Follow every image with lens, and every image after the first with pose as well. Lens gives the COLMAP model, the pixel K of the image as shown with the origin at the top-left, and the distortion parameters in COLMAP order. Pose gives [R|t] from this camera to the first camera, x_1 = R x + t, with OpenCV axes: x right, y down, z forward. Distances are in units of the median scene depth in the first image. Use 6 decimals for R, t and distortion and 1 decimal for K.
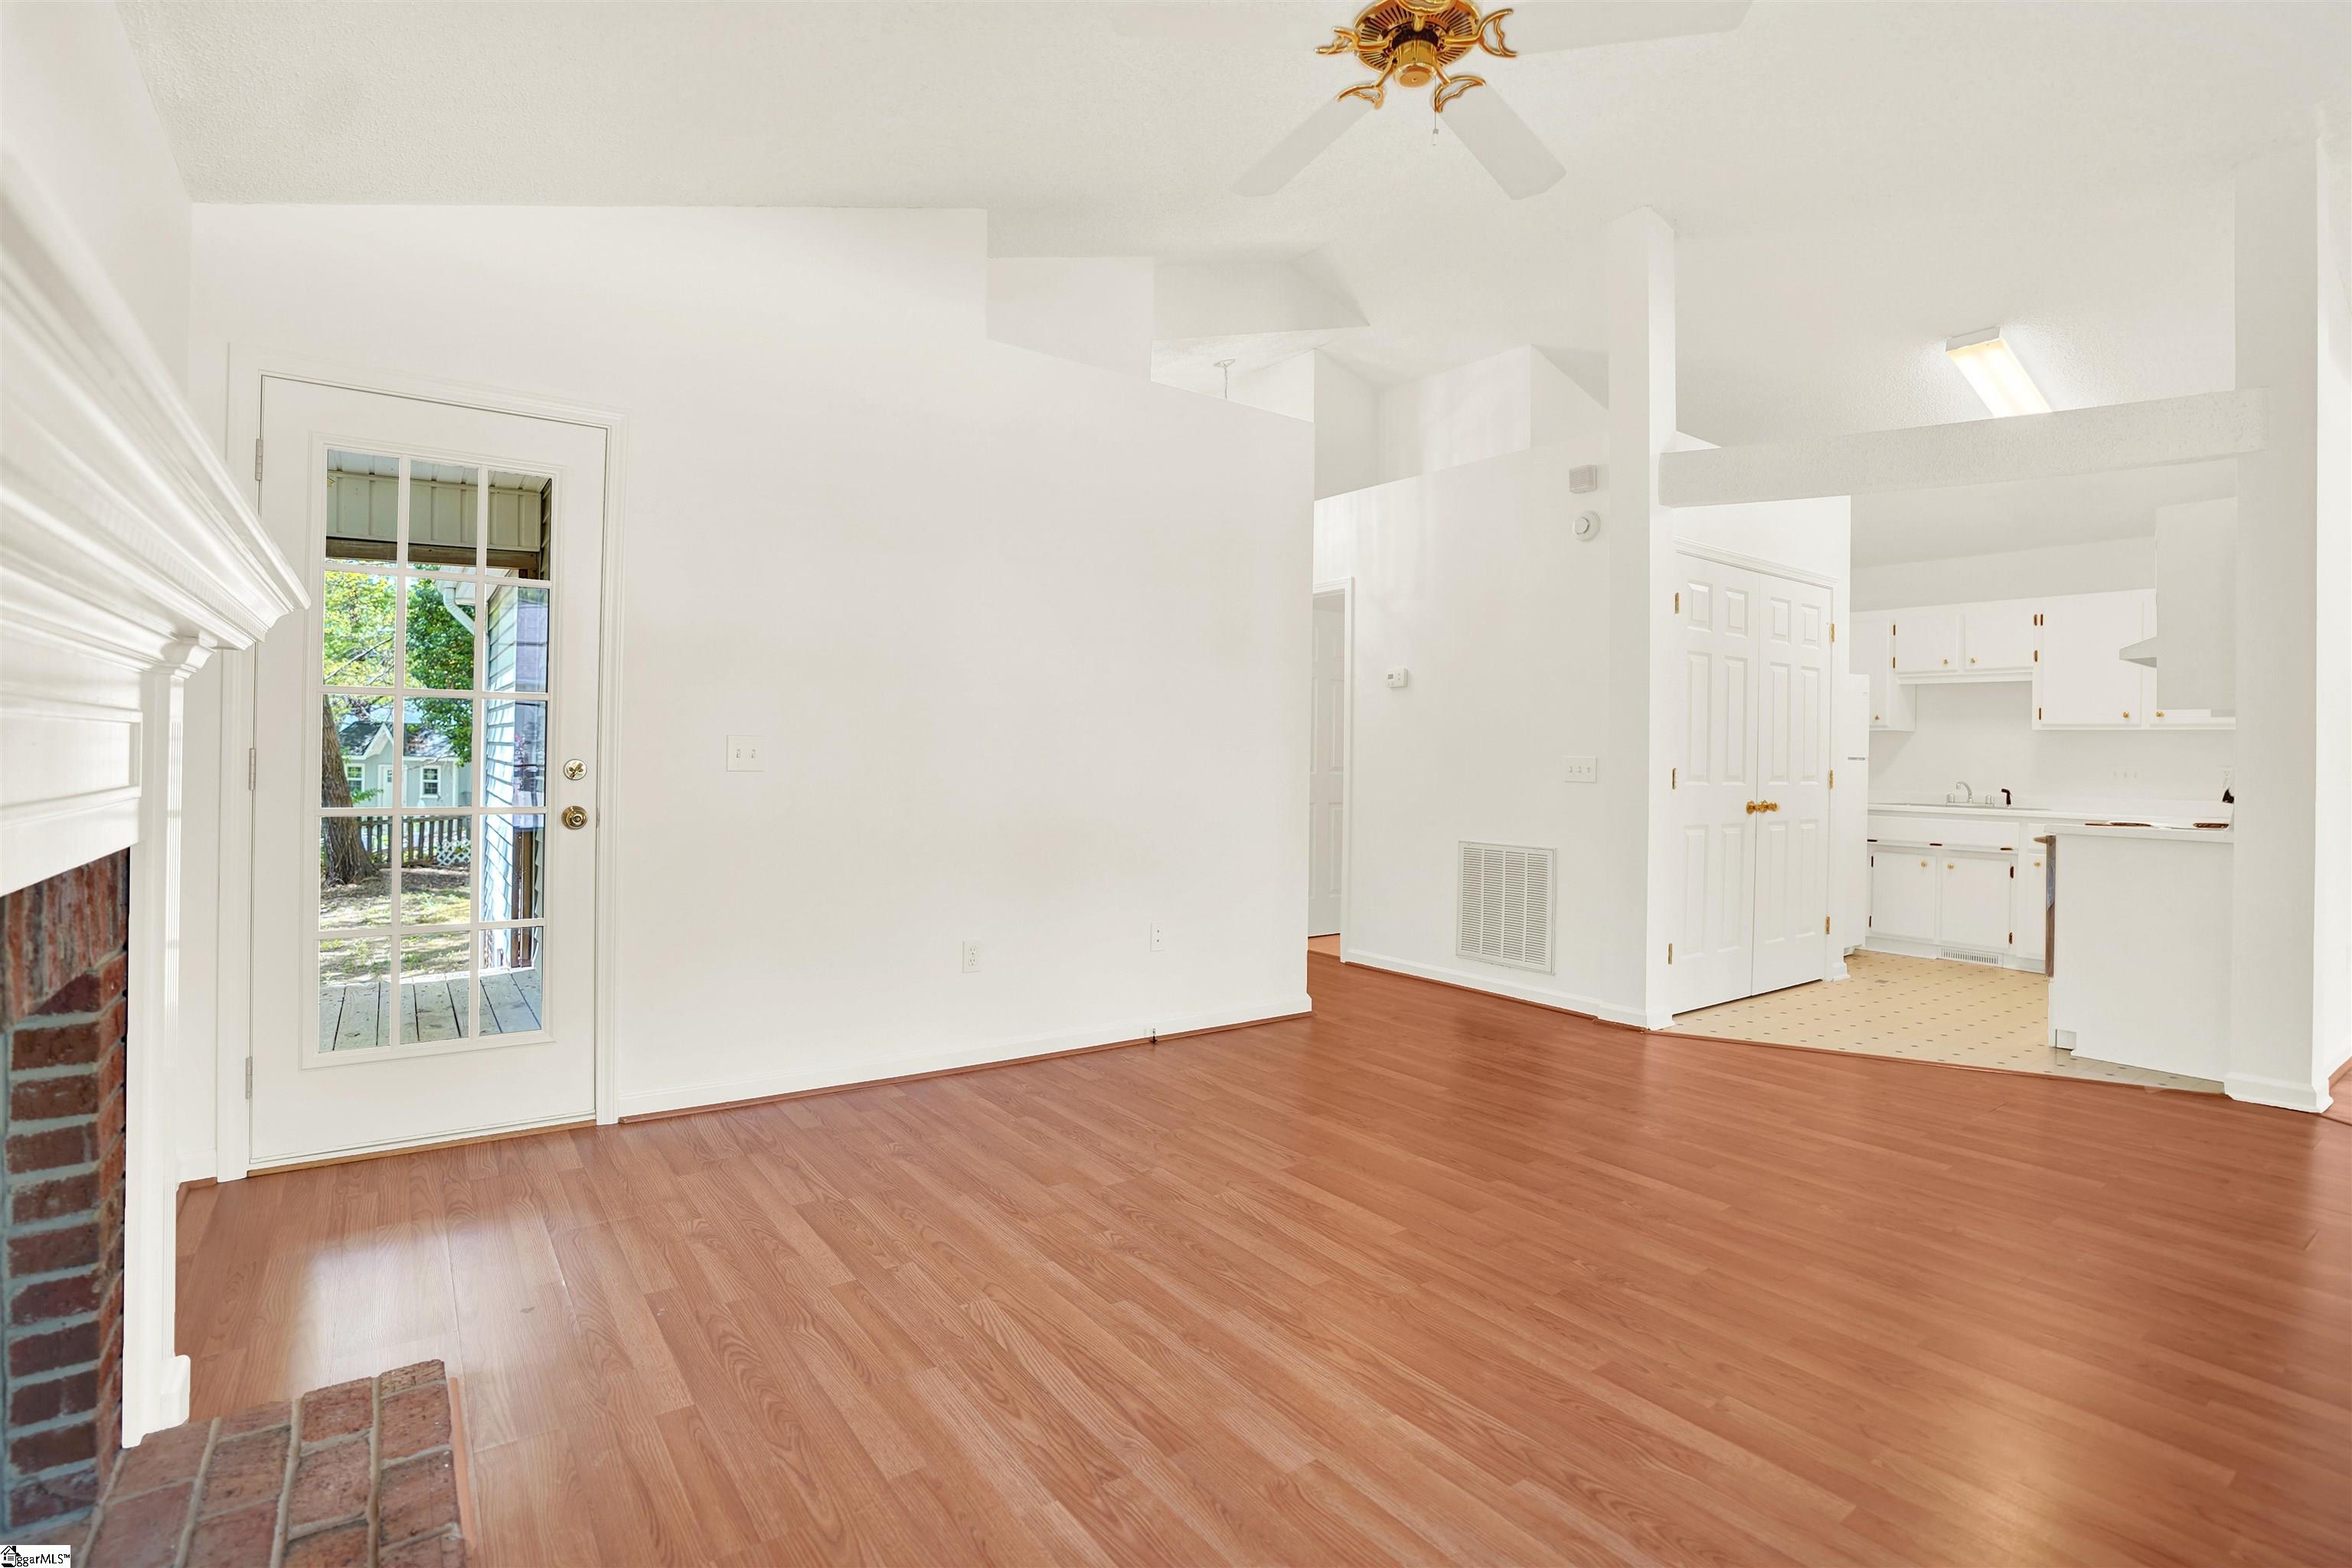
lens RADIAL K [[1116.7, 0, 1173.5], [0, 1116.7, 775.3], [0, 0, 1]] dist [-0.076887, 0.029978]
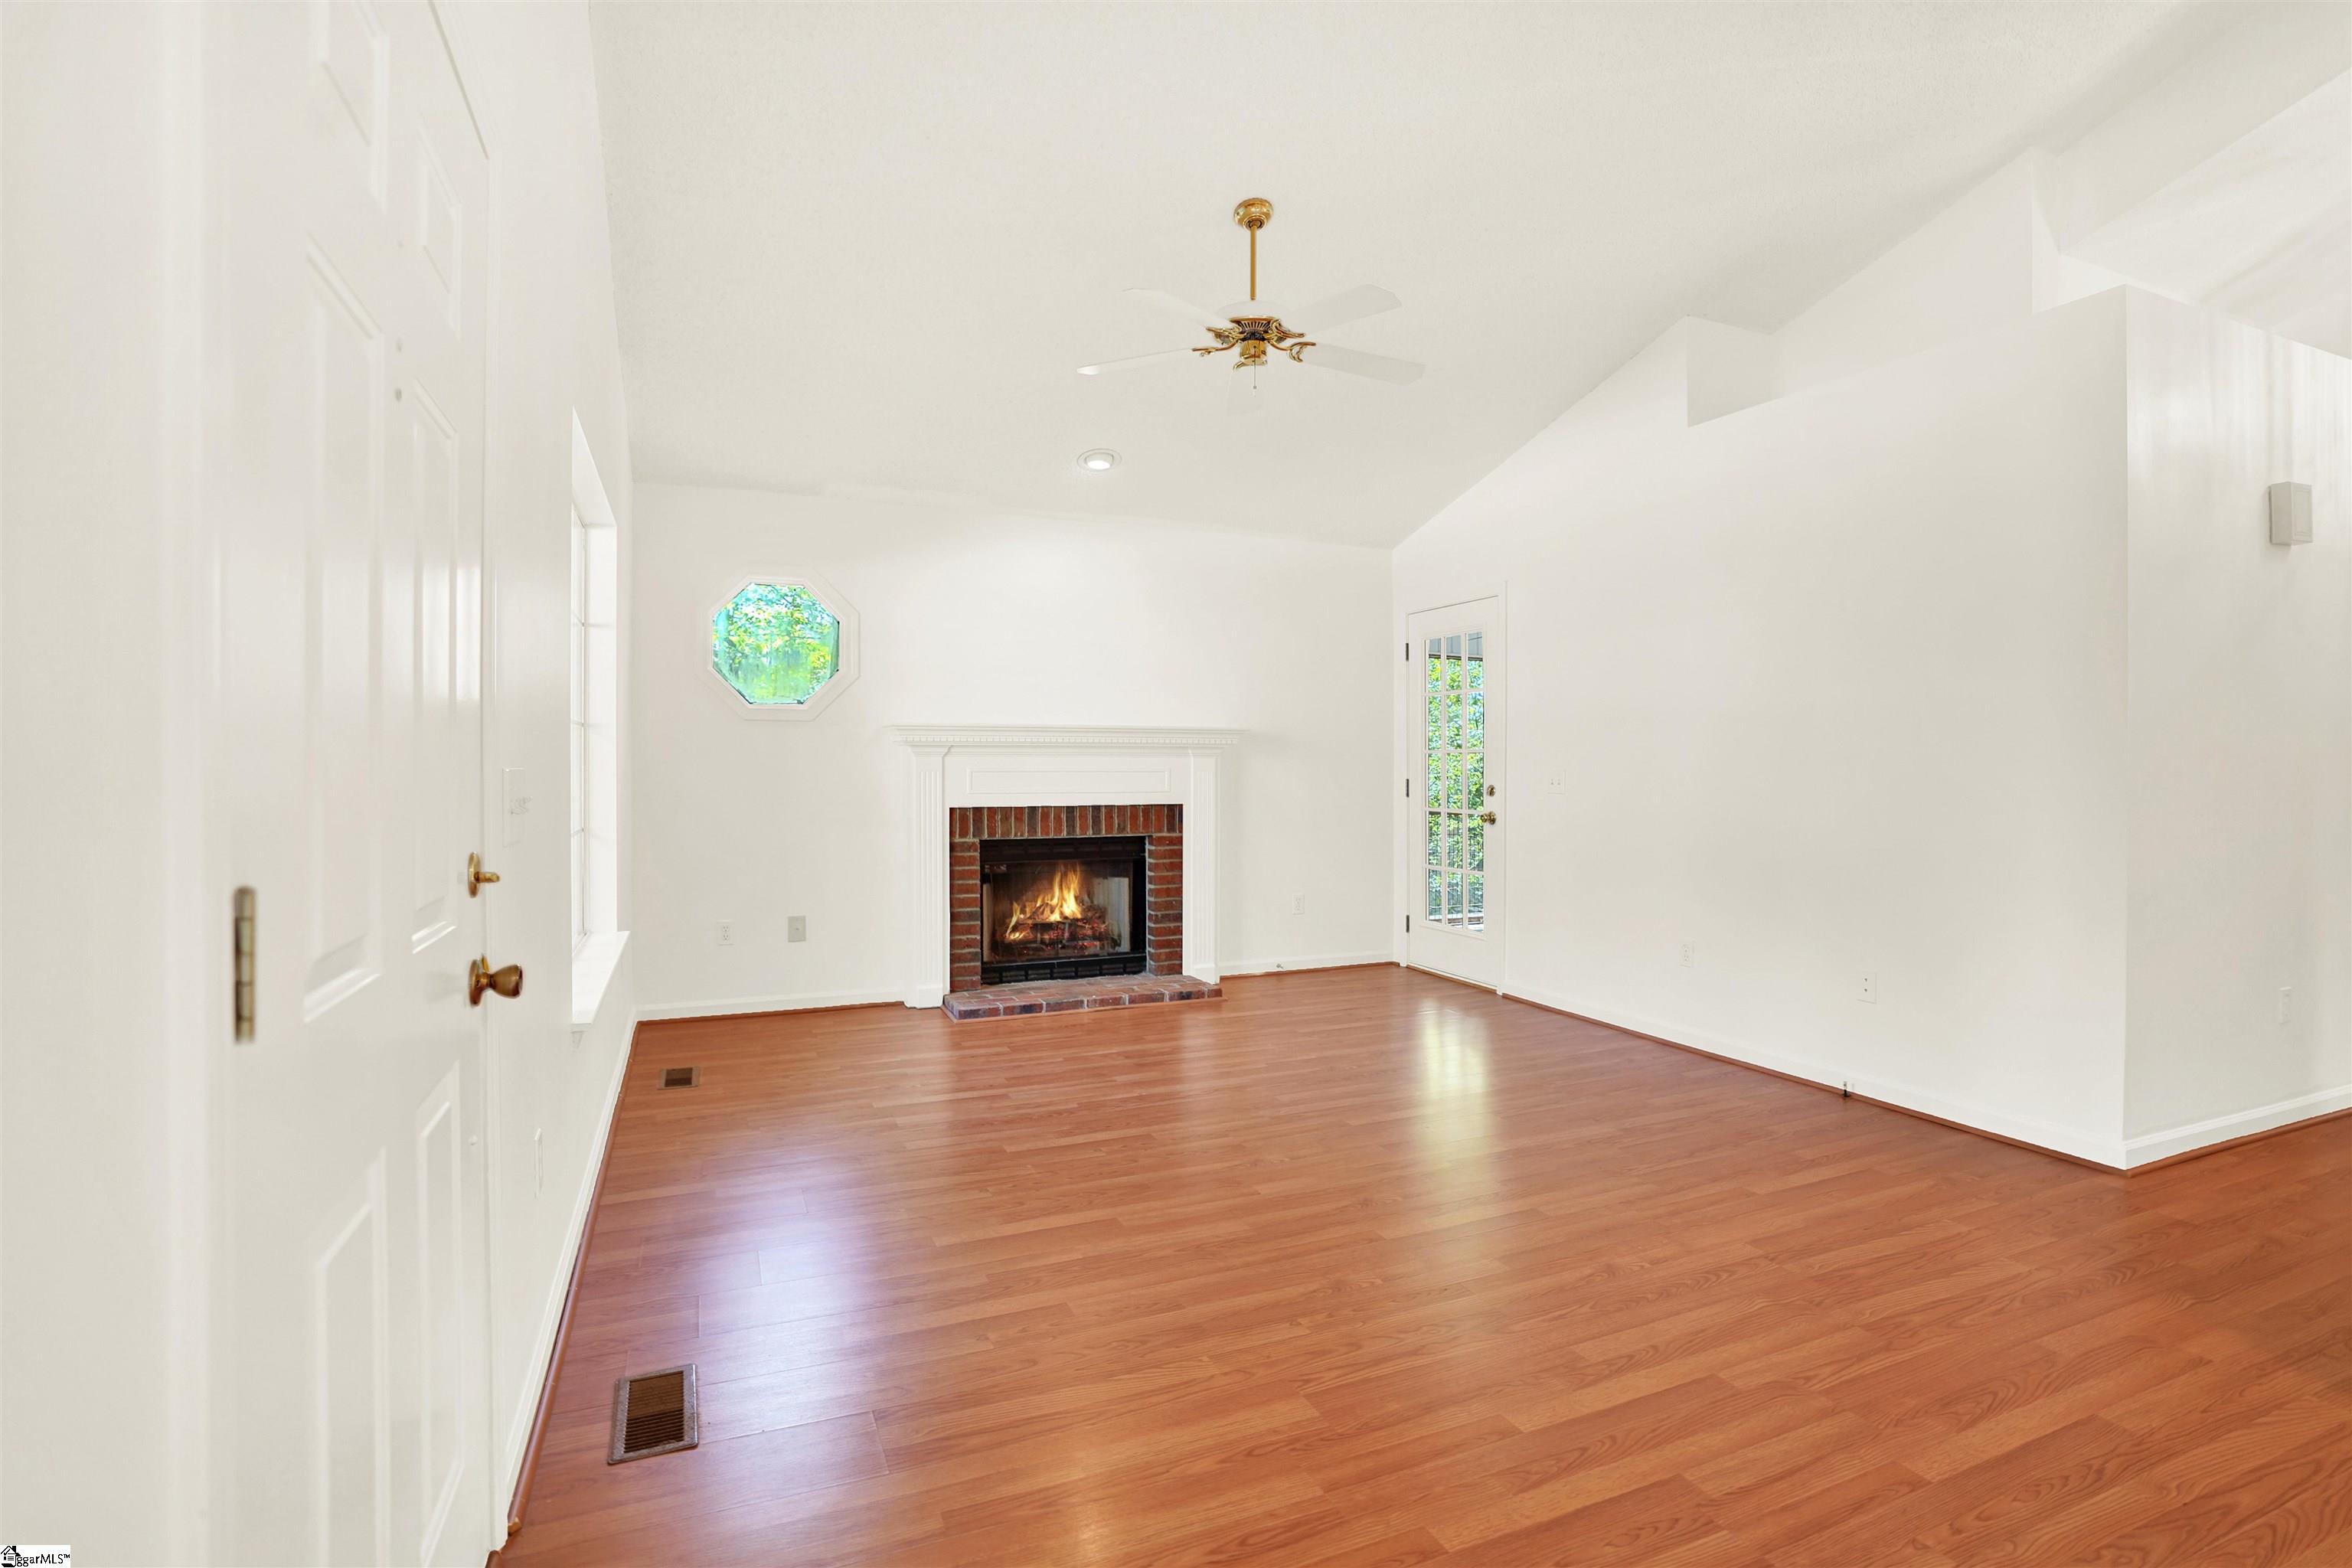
lens RADIAL K [[1116.7, 0, 1173.5], [0, 1116.7, 775.3], [0, 0, 1]] dist [-0.076887, 0.029978]
pose [[-0.222887, -0.010269, -0.974790, 1.564888], [-0.022455, 0.999733, -0.005397, -0.009813], [0.974586, 0.020686, -0.223058, 1.054046]]
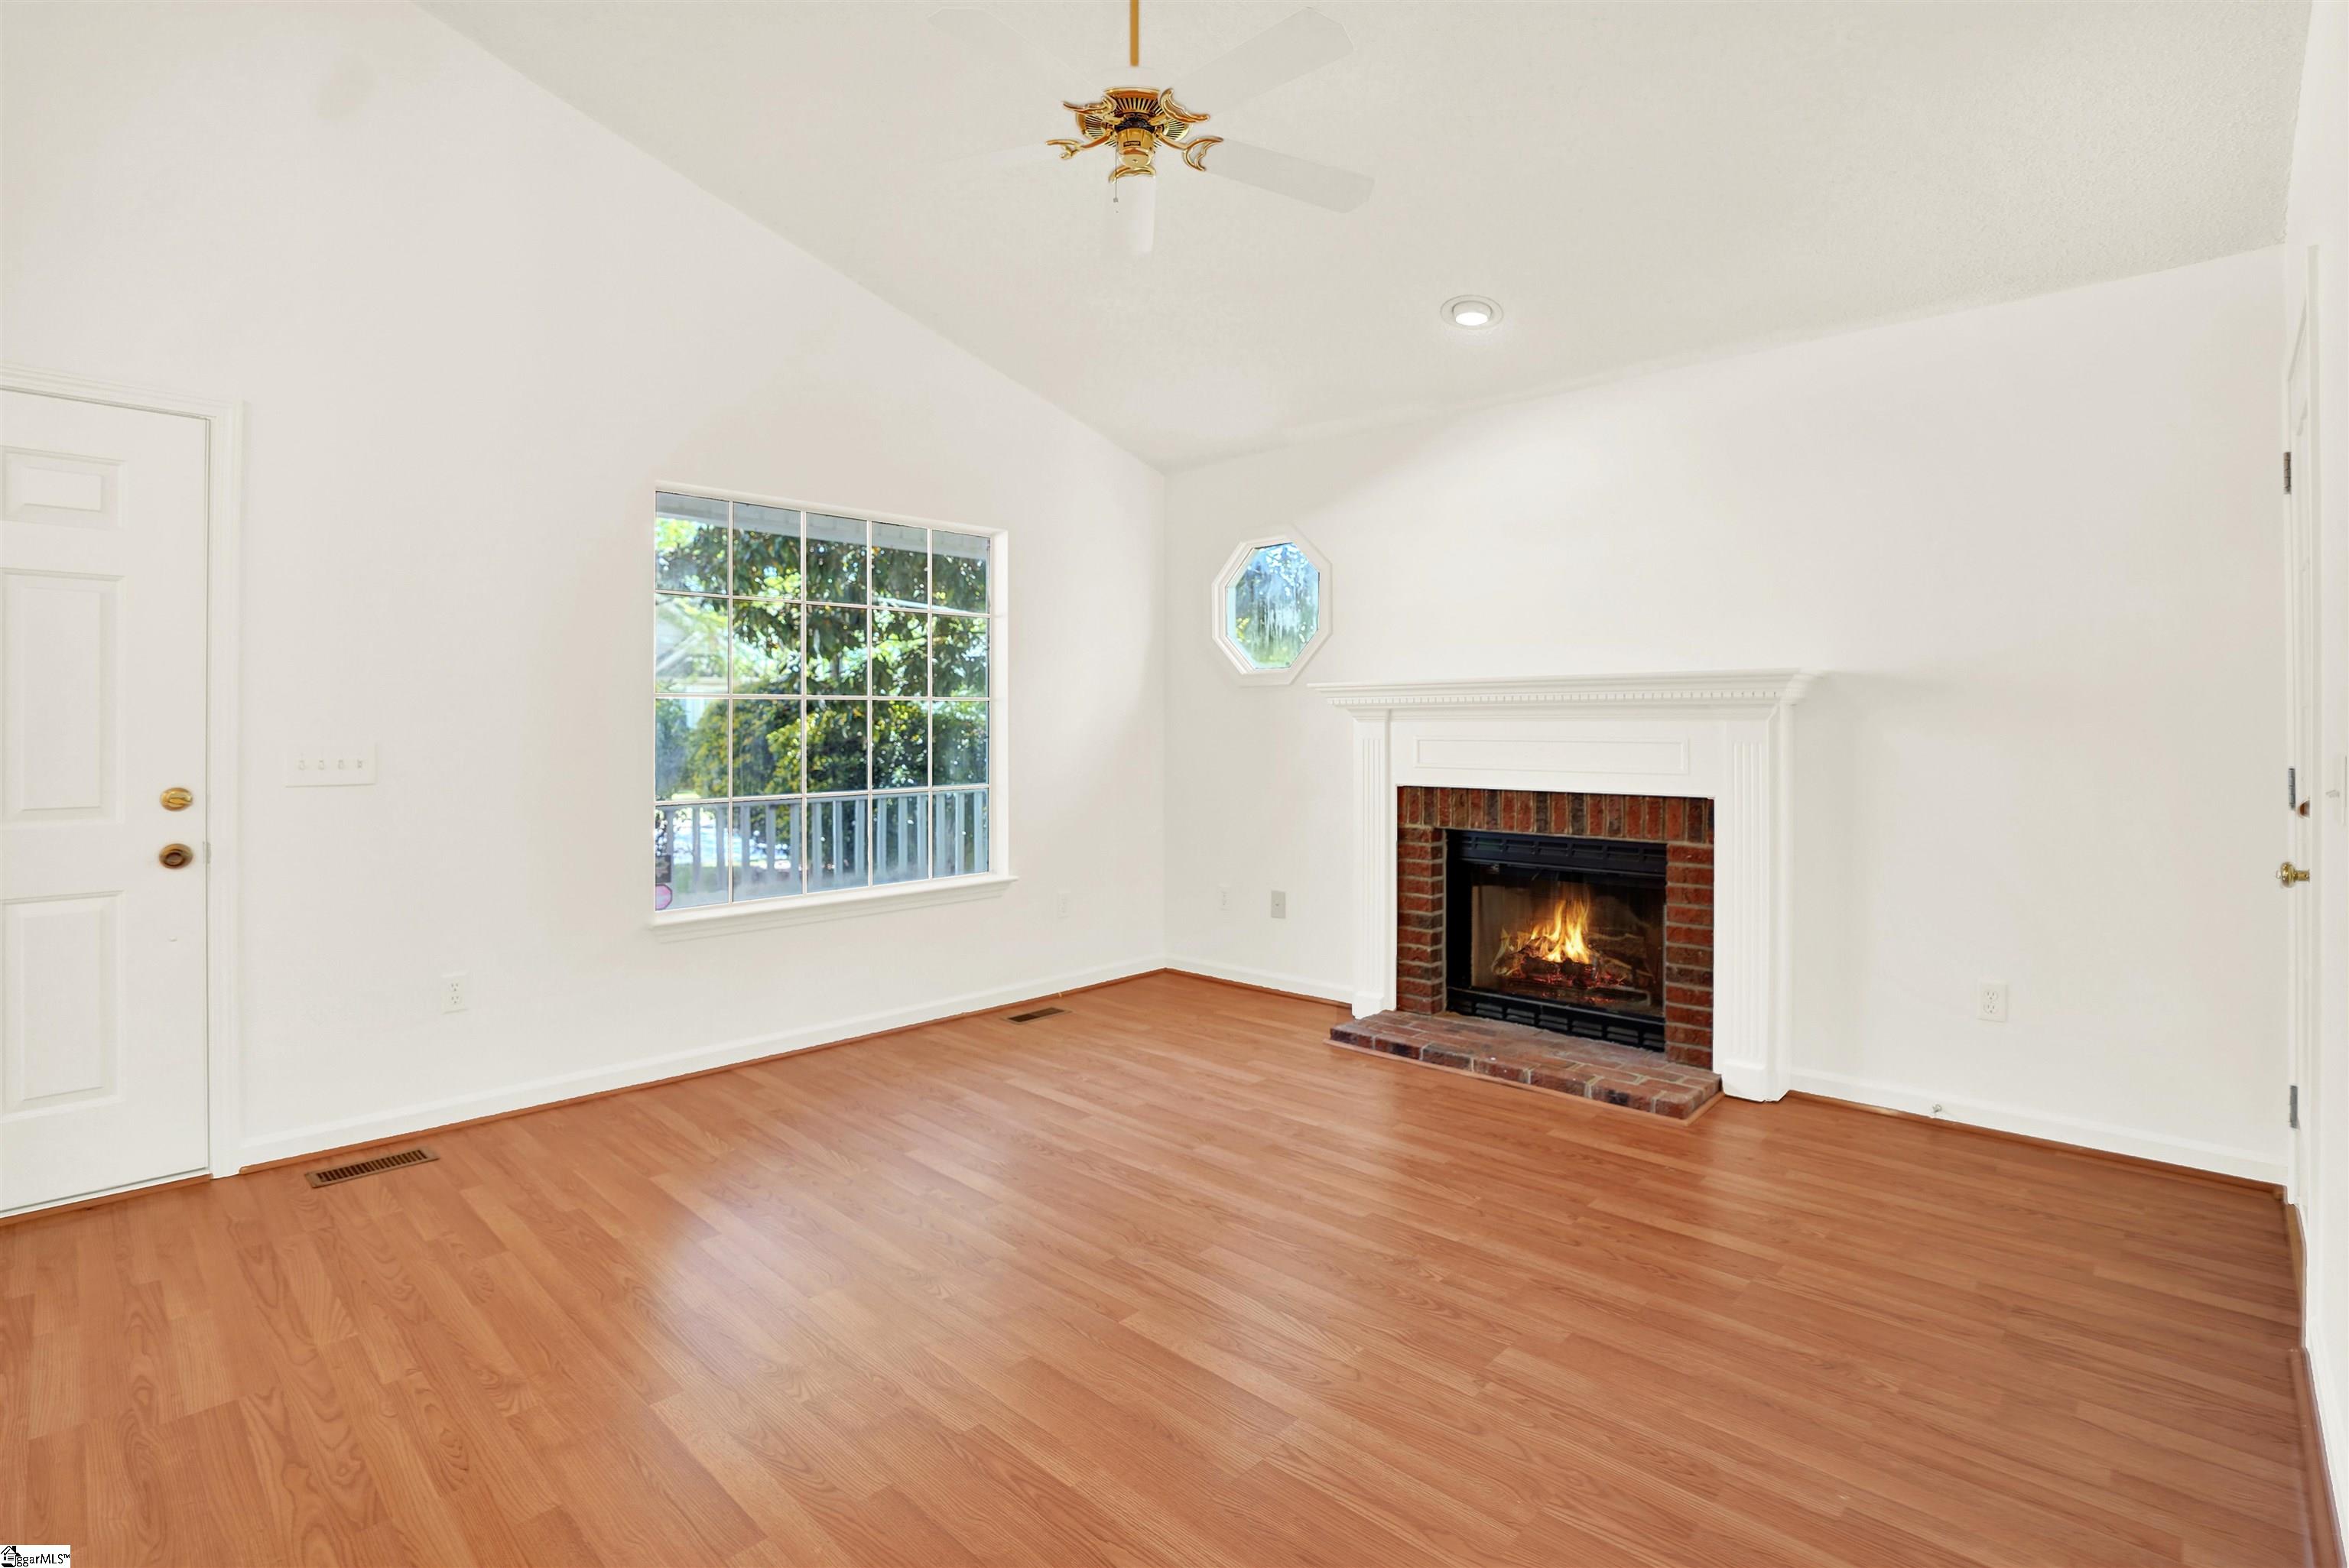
lens RADIAL K [[1115.2, 0, 1172.0], [0, 1115.2, 775.4], [0, 0, 1]] dist [-0.076887, 0.029978]
pose [[-0.984364, -0.007478, -0.175987, 0.314589], [-0.018009, 0.998136, 0.058317, -0.057867], [0.175223, 0.060574, -0.982663, 1.766512]]
